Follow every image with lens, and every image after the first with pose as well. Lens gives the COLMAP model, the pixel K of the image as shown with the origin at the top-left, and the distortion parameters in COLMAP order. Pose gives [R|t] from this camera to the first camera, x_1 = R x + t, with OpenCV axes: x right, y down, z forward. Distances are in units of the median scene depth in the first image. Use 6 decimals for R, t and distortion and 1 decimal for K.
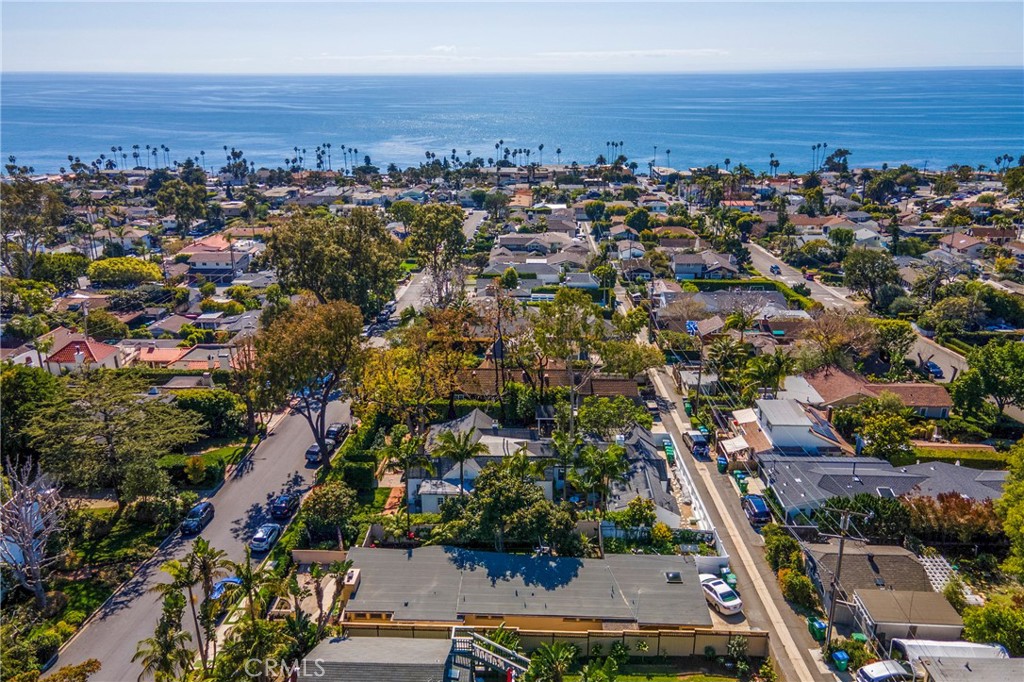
lens RADIAL K [[781.8, 0, 509.1], [0, 781.8, 346.1], [0, 0, 1]] dist [0.029190, 0.005171]
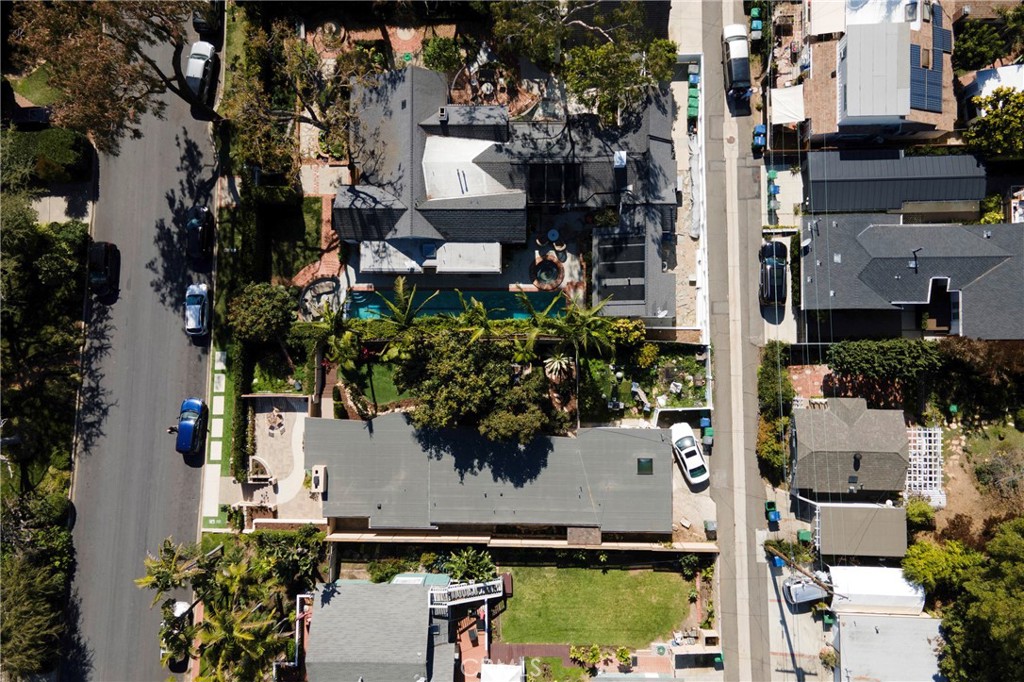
lens RADIAL K [[746.2, 0, 513.0], [0, 746.2, 343.6], [0, 0, 1]] dist [0.029325, 0.028112]
pose [[0.998699, -0.038996, -0.032844, 0.080921], [0.044106, 0.337685, 0.940225, -0.628441], [-0.025574, -0.940451, 0.338966, 0.819907]]
